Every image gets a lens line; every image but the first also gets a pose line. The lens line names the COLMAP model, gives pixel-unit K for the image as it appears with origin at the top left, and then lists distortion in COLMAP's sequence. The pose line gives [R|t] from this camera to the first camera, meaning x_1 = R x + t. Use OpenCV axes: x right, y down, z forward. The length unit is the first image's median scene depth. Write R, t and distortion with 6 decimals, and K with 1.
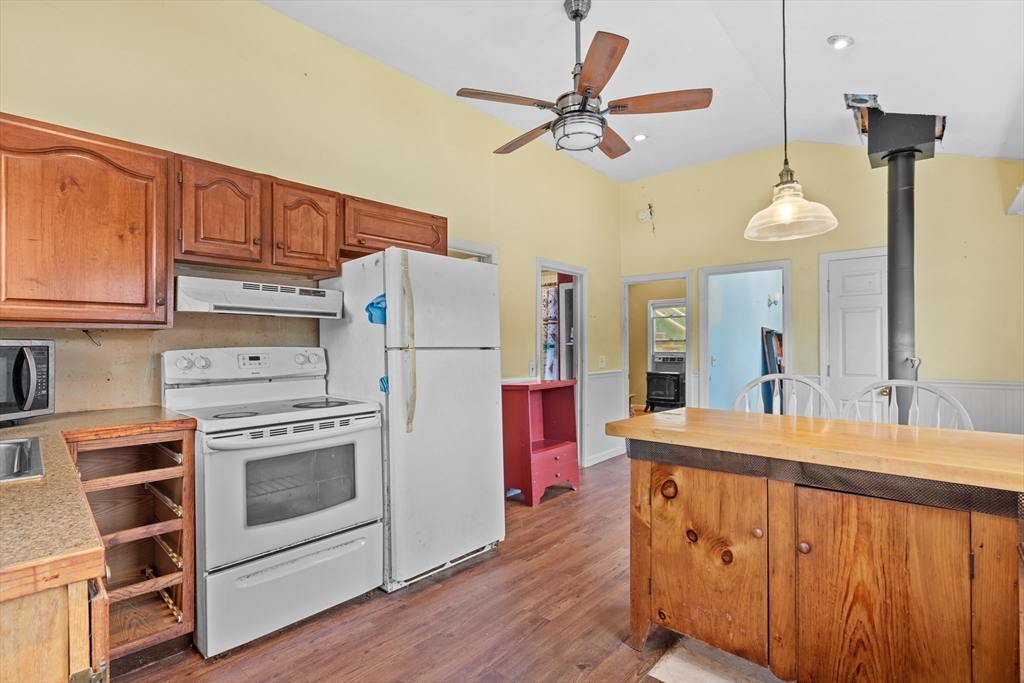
lens RADIAL K [[486.8, 0, 512.0], [0, 486.8, 341.5], [0, 0, 1]] dist [-0.001547, -0.000012]
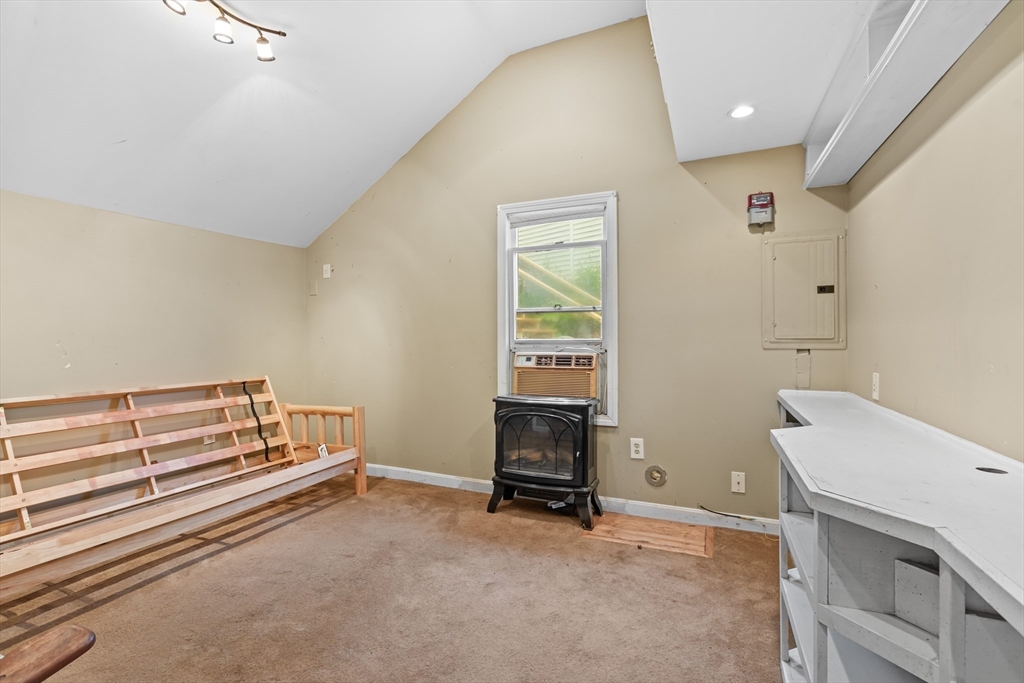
lens RADIAL K [[486.8, 0, 512.0], [0, 486.8, 341.5], [0, 0, 1]] dist [-0.001547, -0.000012]
pose [[0.955096, -0.005459, 0.296247, 0.701931], [-0.000052, 0.999827, 0.018592, 0.058518], [-0.296297, -0.017772, 0.954931, 2.511711]]
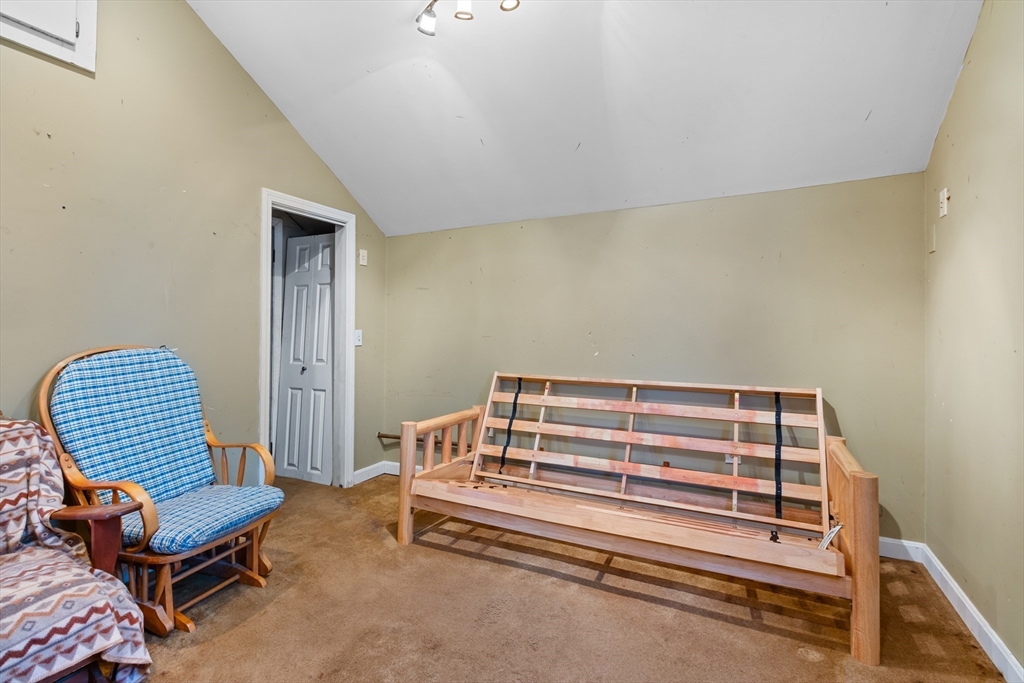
lens RADIAL K [[484.4, 0, 512.9], [0, 484.4, 321.0], [0, 0, 1]] dist [-0.000998, -0.000056]
pose [[0.237426, -0.023416, -0.971123, 1.250828], [0.000887, 0.999714, -0.023889, 0.079191], [0.971405, 0.004810, 0.237379, 3.370949]]
